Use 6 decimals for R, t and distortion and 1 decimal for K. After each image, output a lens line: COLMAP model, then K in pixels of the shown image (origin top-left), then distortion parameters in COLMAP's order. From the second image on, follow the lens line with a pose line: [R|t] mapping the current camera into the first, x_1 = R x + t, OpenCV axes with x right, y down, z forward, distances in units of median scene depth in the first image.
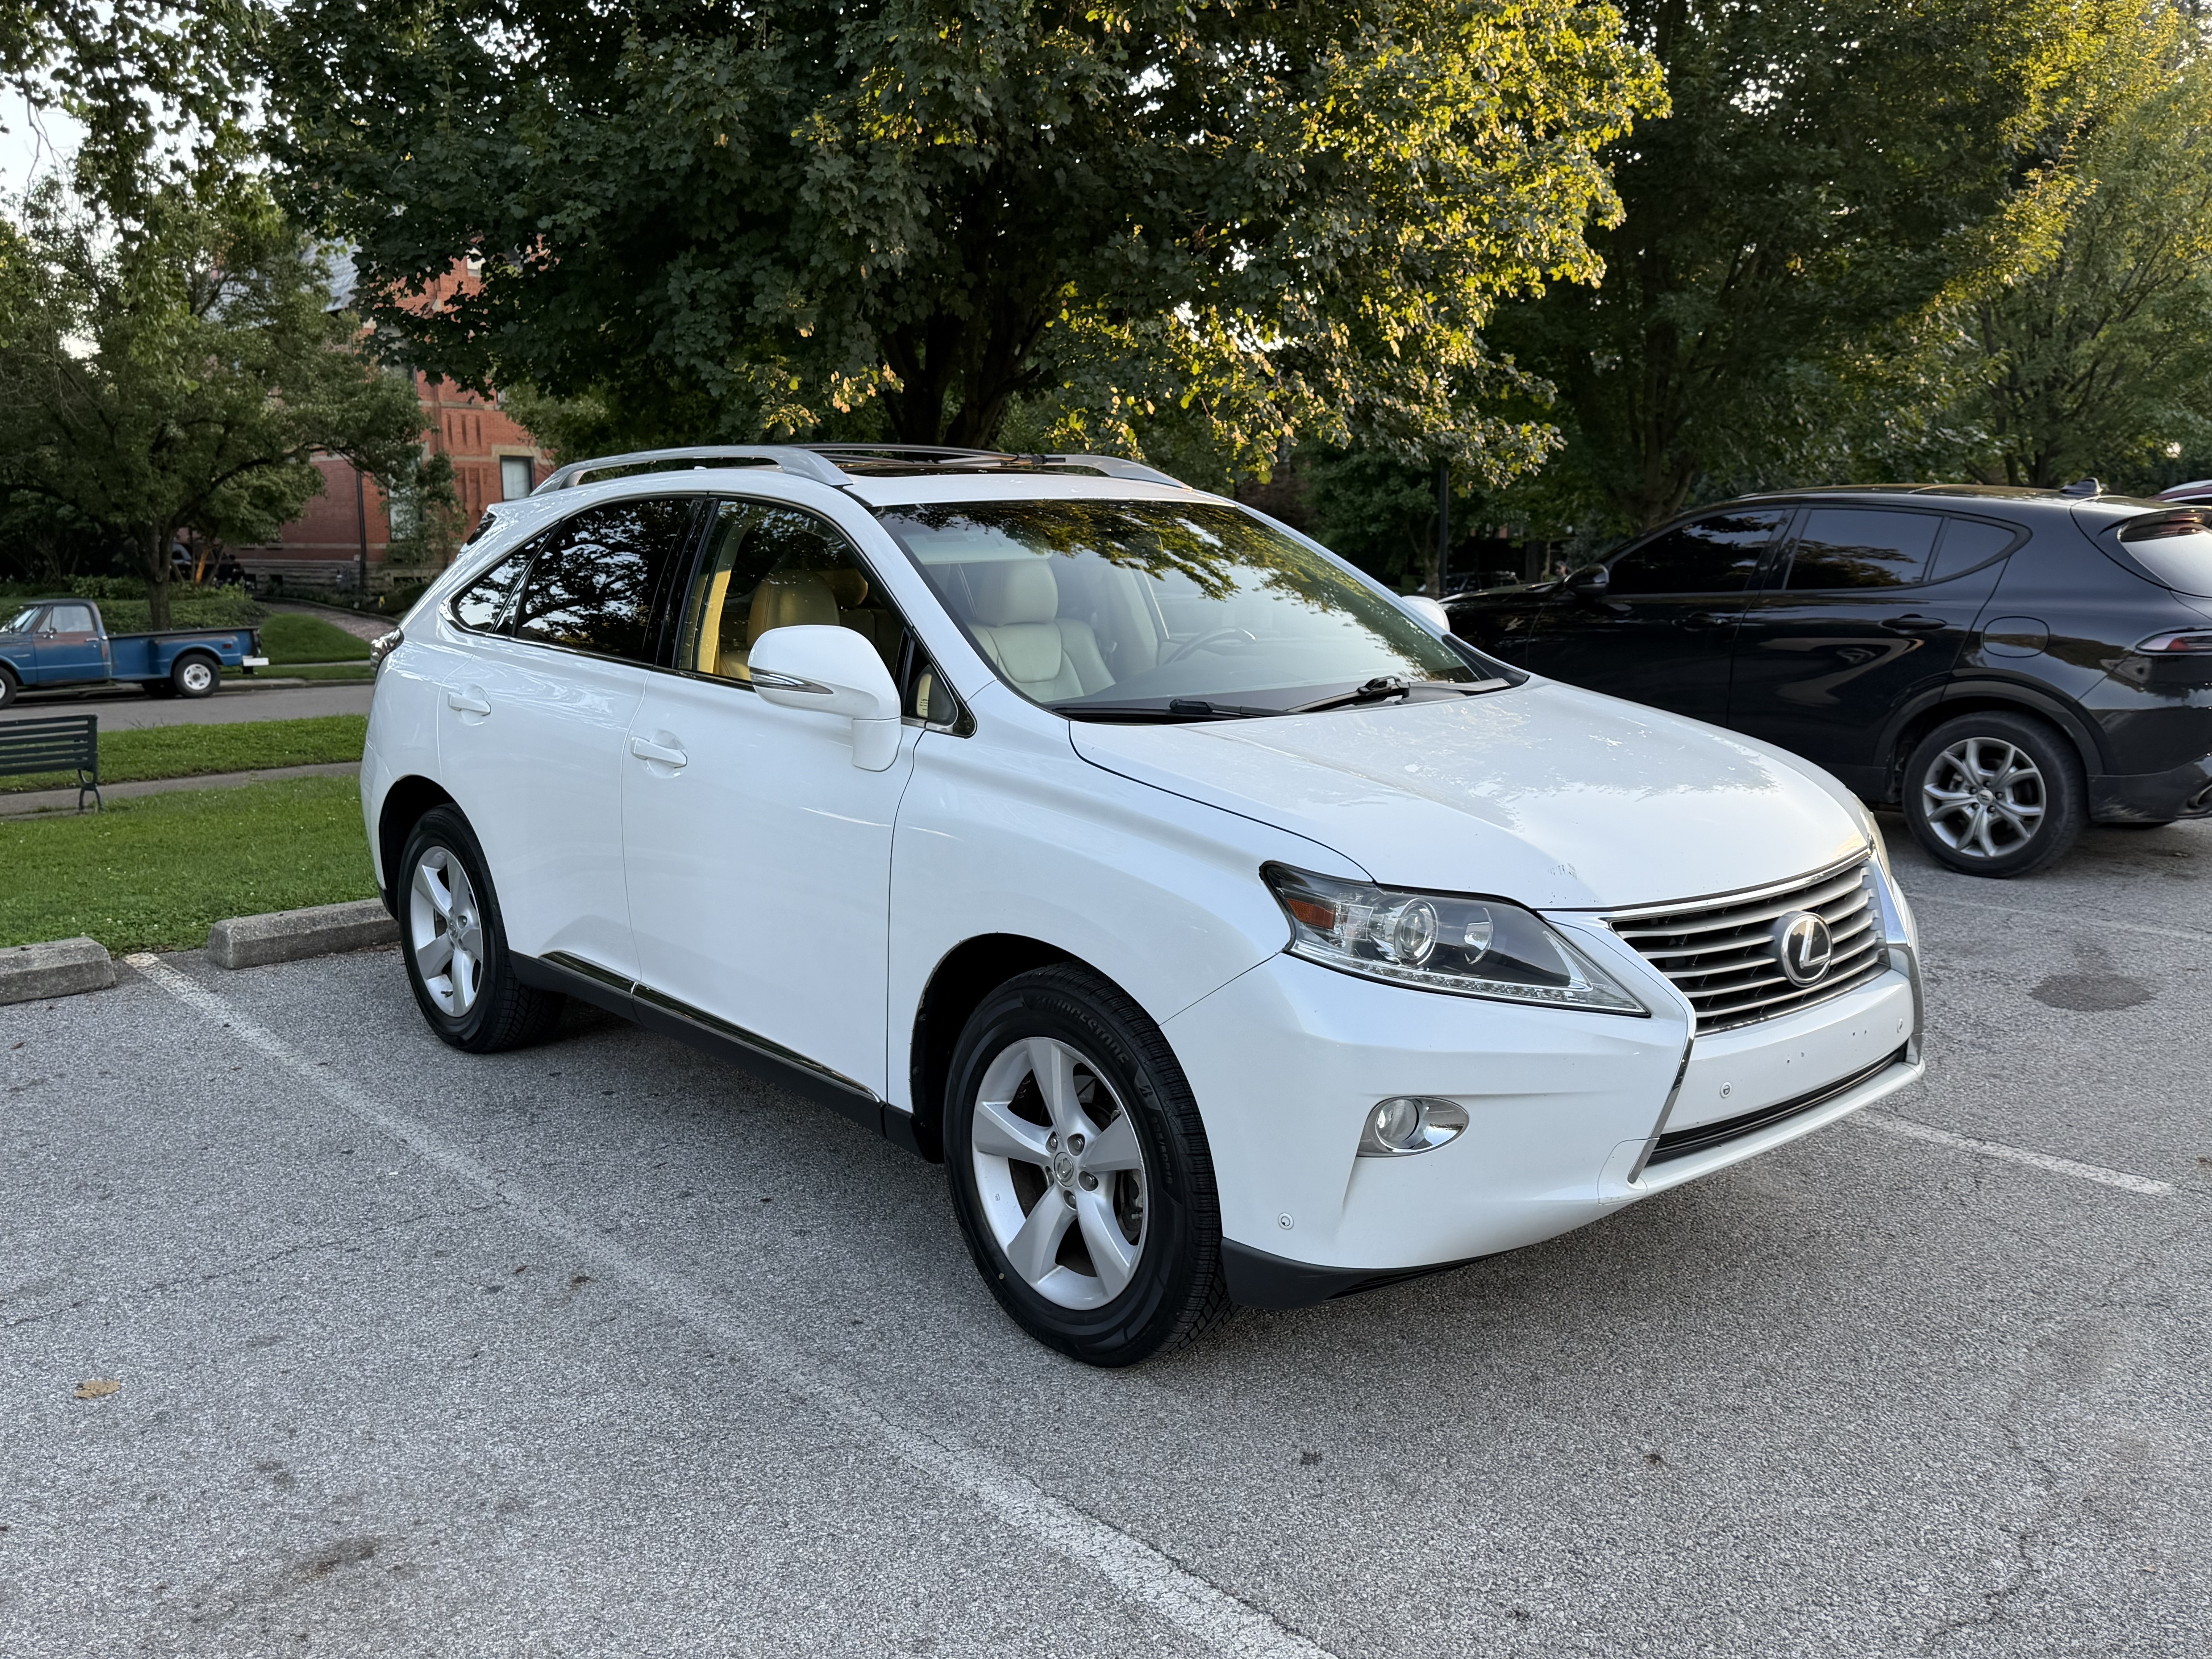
lens RADIAL K [[1867.6, 0, 1098.7], [0, 1867.6, 835.6], [0, 0, 1]] dist [0.073215, -0.110321]
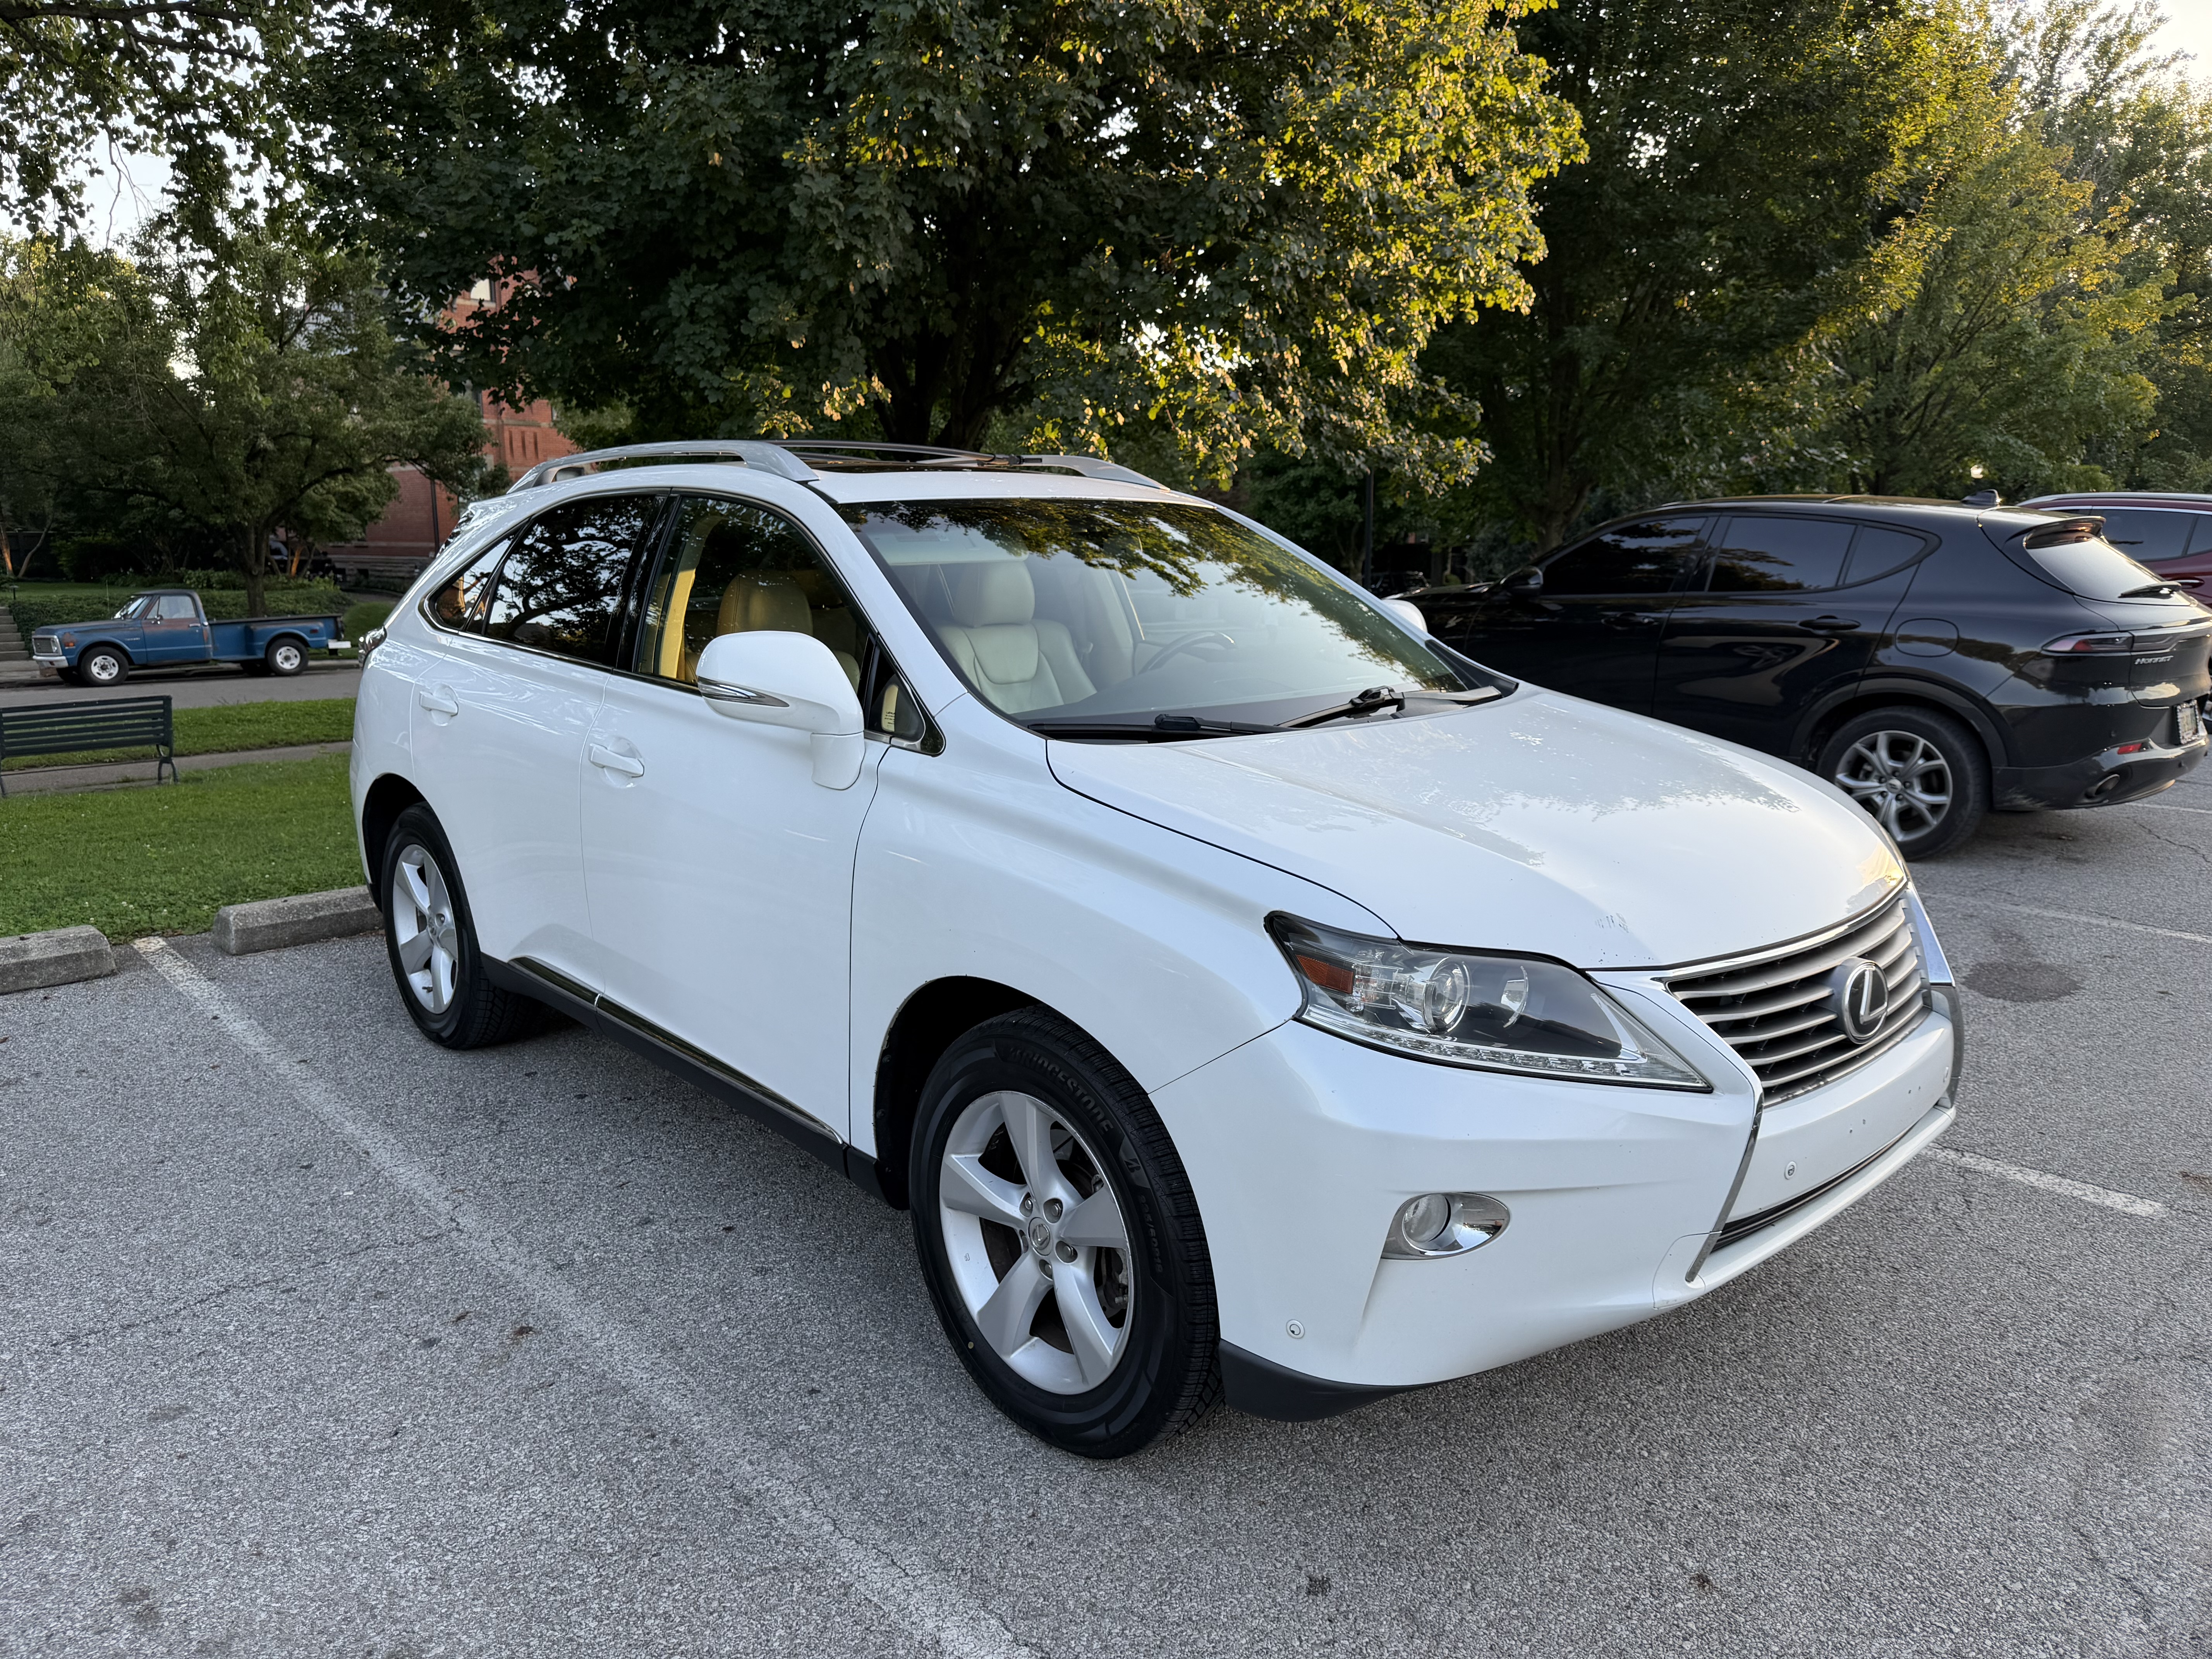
lens RADIAL K [[1573.7, 0, 1096.9], [0, 1573.7, 836.0], [0, 0, 1]] dist [0.022790, -0.028449]
pose [[0.999835, 0.001909, 0.018050, -0.002895], [-0.002415, 0.999603, 0.028086, -0.022605], [-0.017989, -0.028125, 0.999443, 0.146853]]
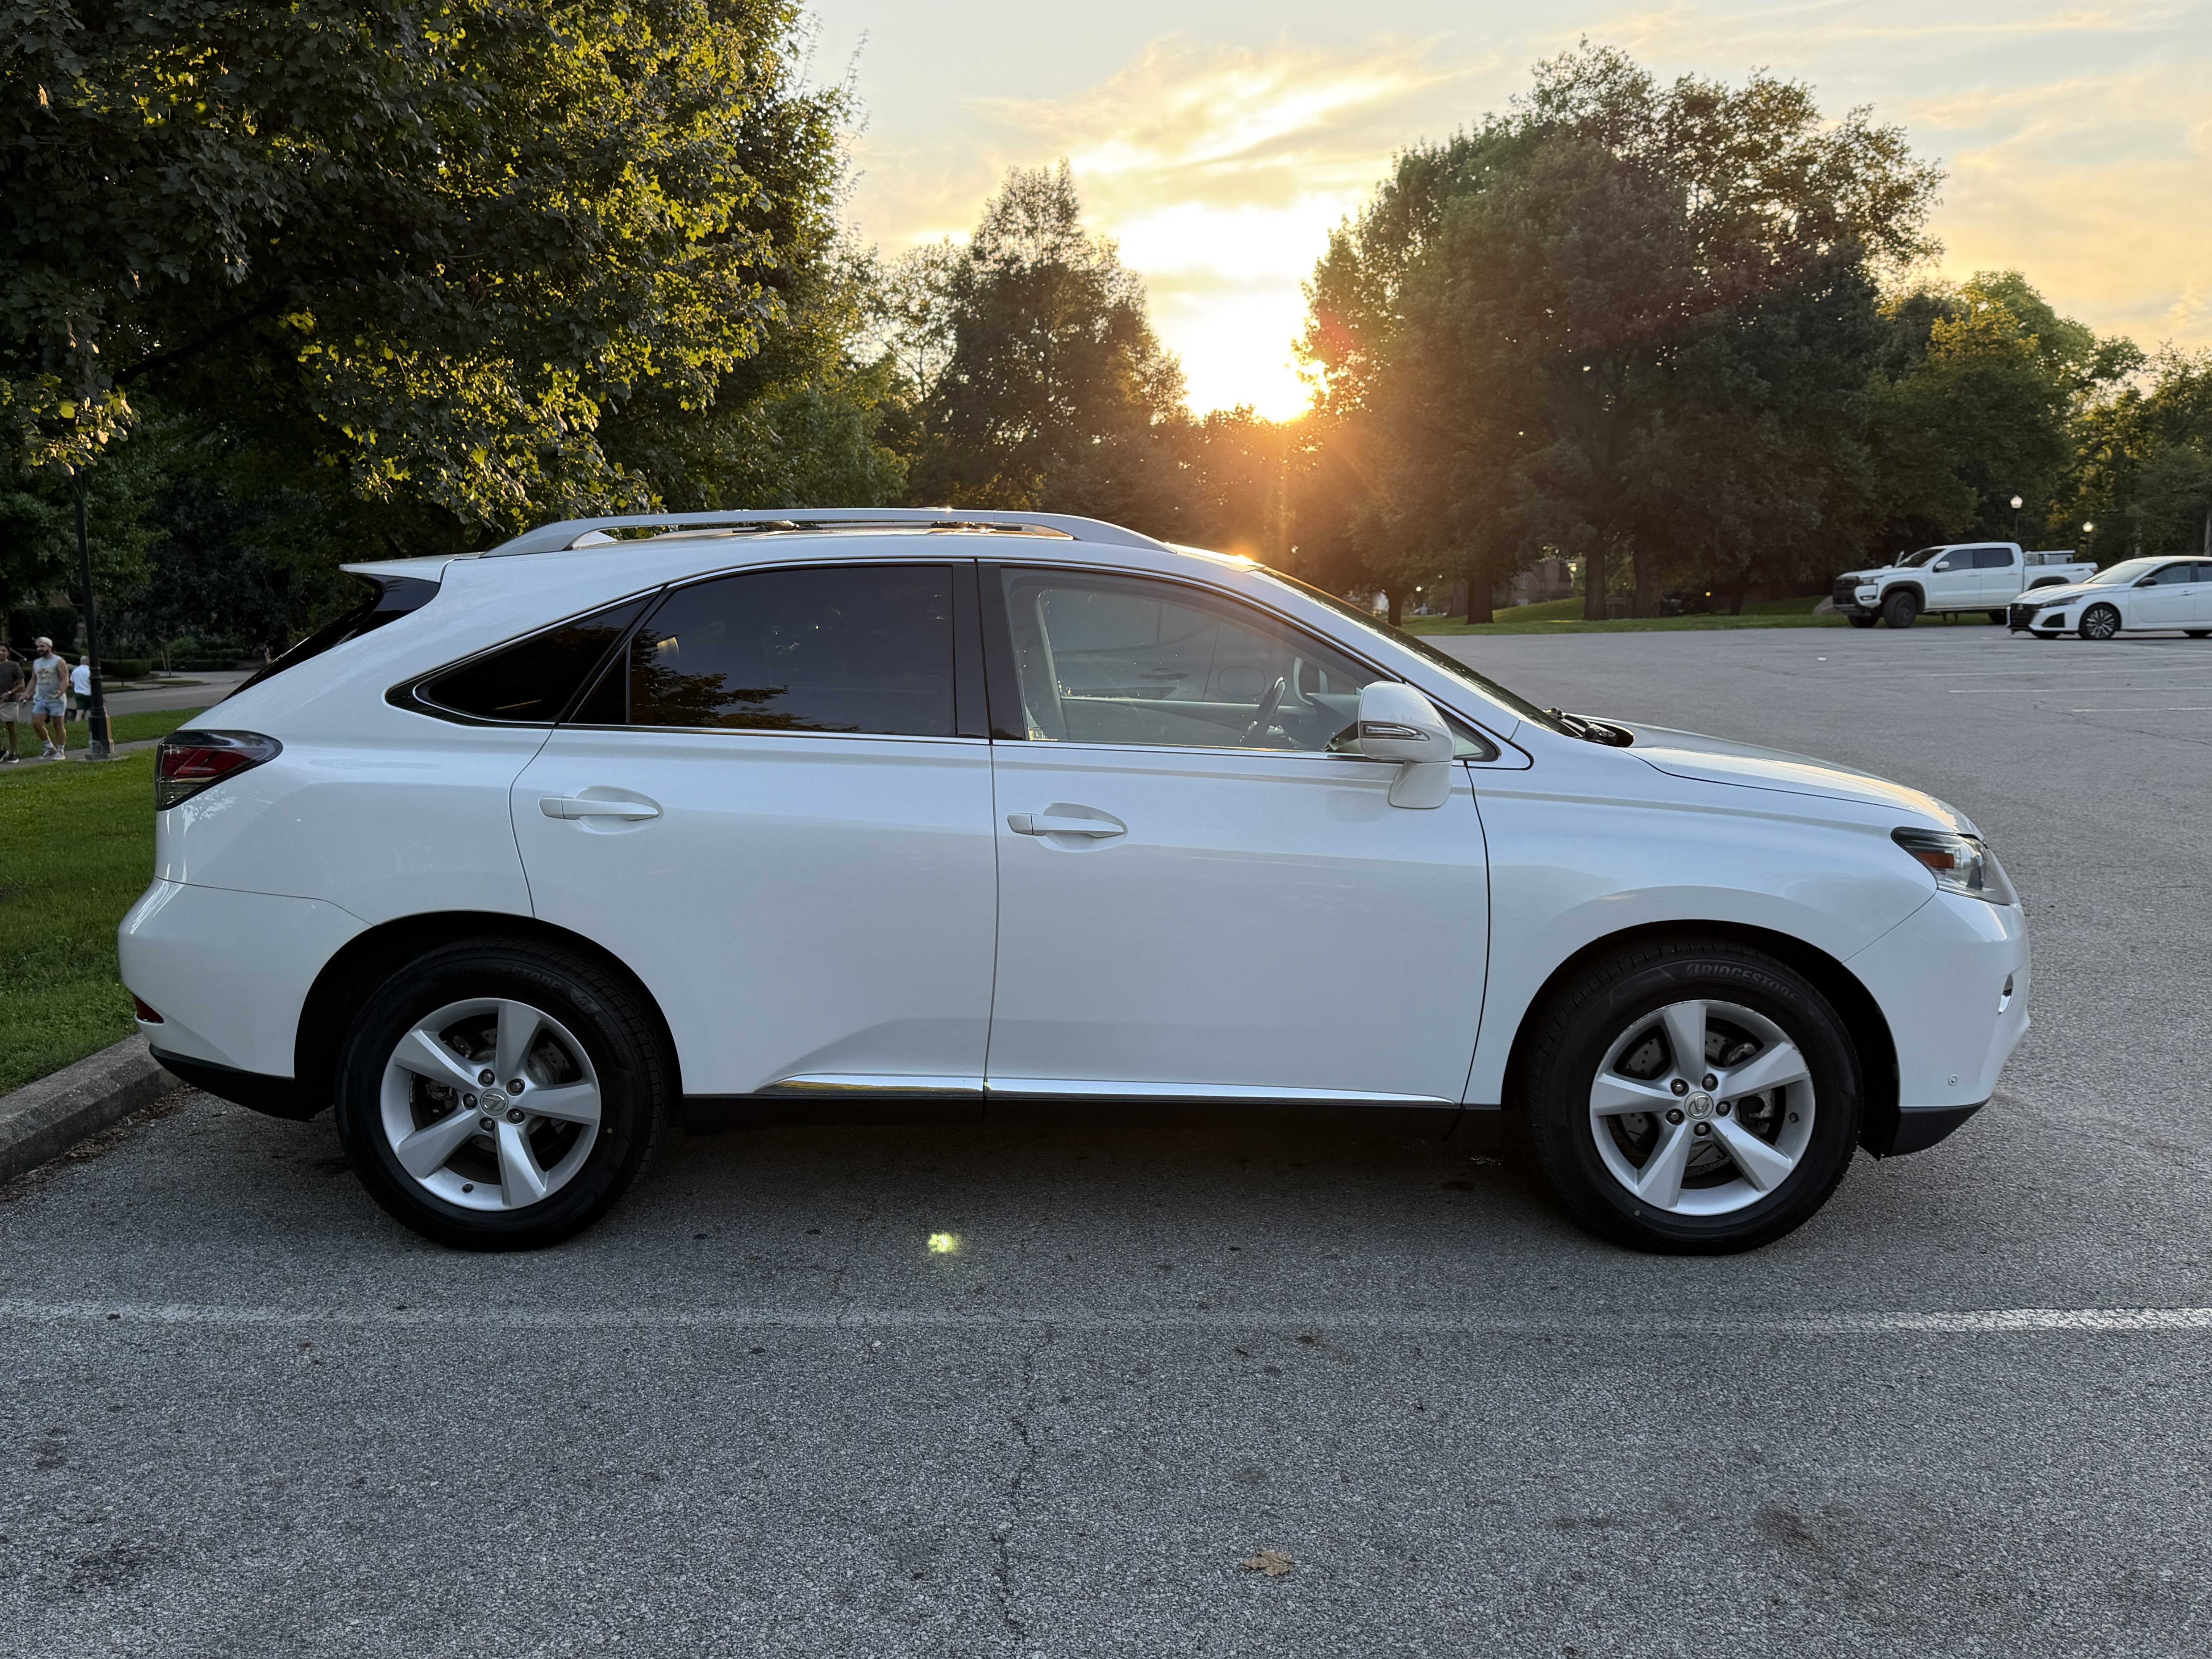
lens RADIAL K [[1867.6, 0, 1107.8], [0, 1867.6, 809.9], [0, 0, 1]] dist [0.073215, -0.110321]
pose [[0.668697, -0.081373, 0.739069, -0.722692], [0.117490, 0.993069, 0.003037, -0.040345], [-0.734194, 0.084803, 0.673623, 0.259674]]
